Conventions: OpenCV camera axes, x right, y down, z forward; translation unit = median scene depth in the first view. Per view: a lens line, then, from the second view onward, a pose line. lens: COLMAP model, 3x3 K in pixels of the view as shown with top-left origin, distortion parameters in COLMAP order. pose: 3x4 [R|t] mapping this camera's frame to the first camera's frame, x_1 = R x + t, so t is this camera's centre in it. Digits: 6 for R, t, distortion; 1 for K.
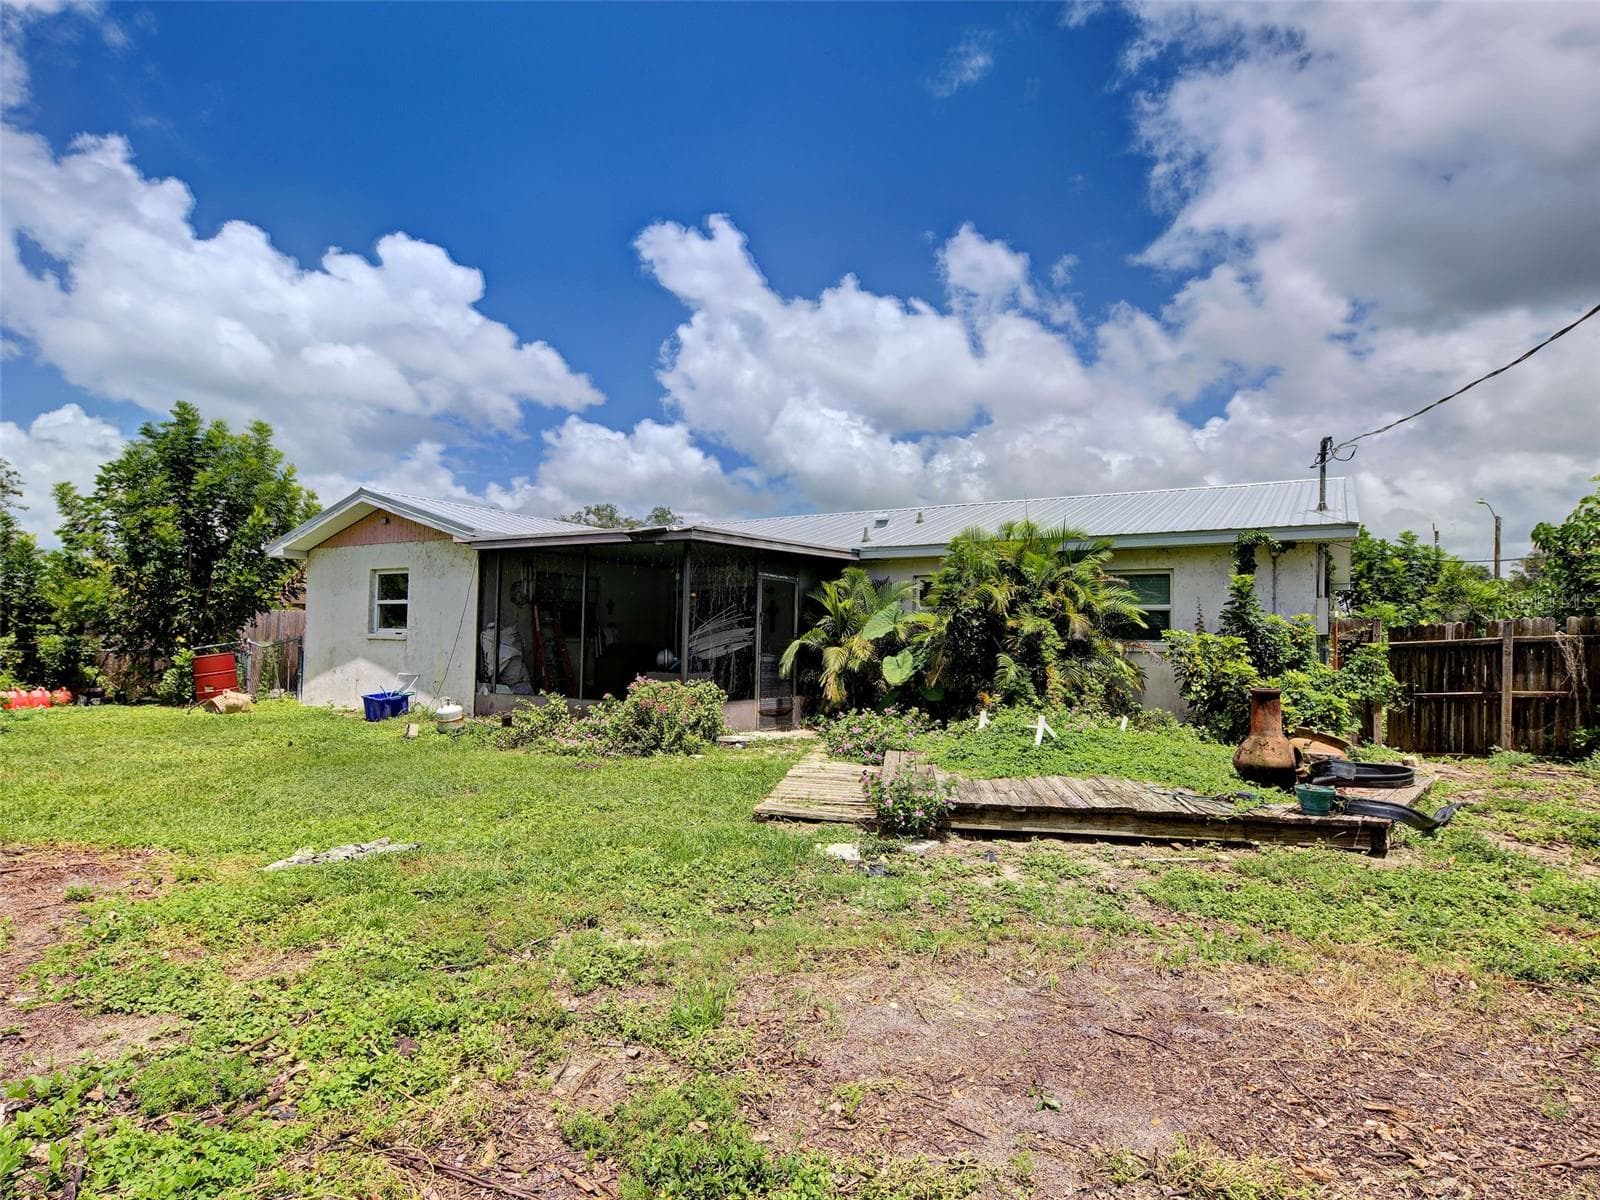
lens RADIAL K [[871.7, 0, 738.8], [0, 871.7, 620.2], [0, 0, 1]] dist [0.003703, 0.001744]
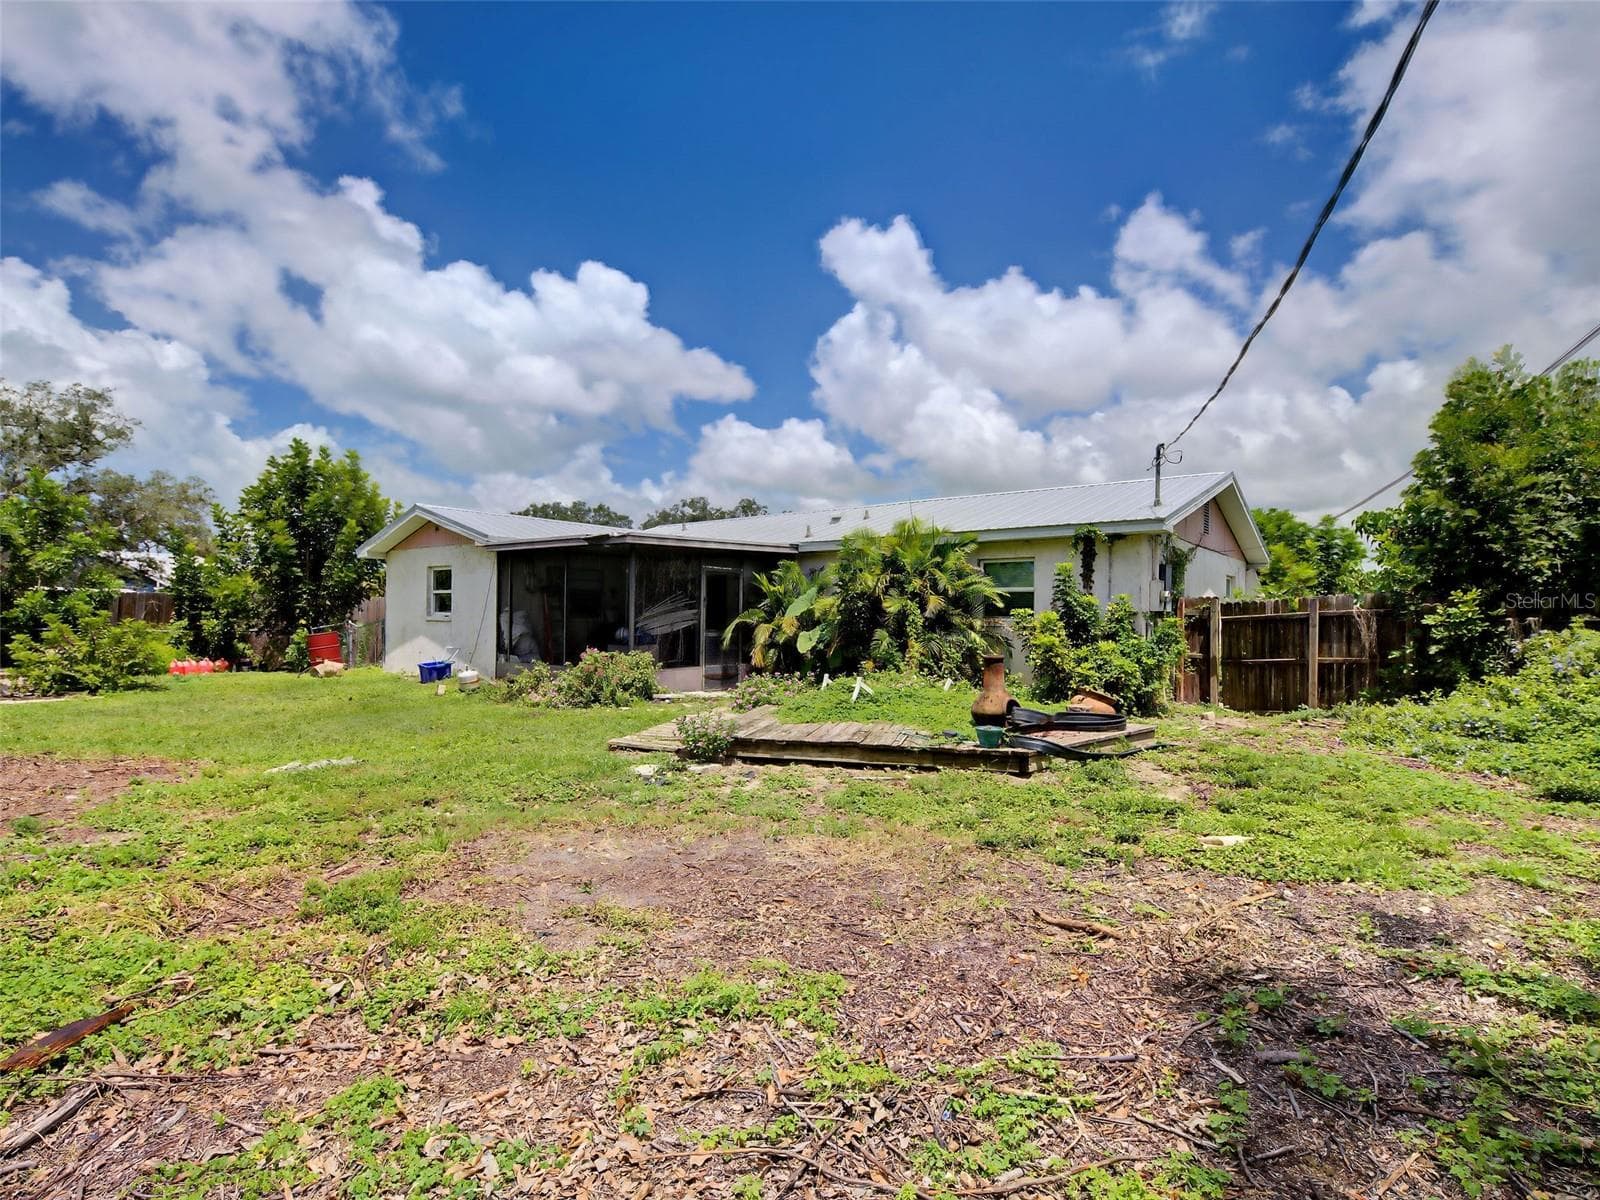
lens RADIAL K [[870.1, 0, 876.1], [0, 870.1, 603.1], [0, 0, 1]] dist [0.020778, -0.008137]
pose [[0.992307, -0.009903, -0.123405, 0.413695], [0.011019, 0.999904, 0.008370, -0.007909], [0.123310, -0.009665, 0.992321, -0.214412]]
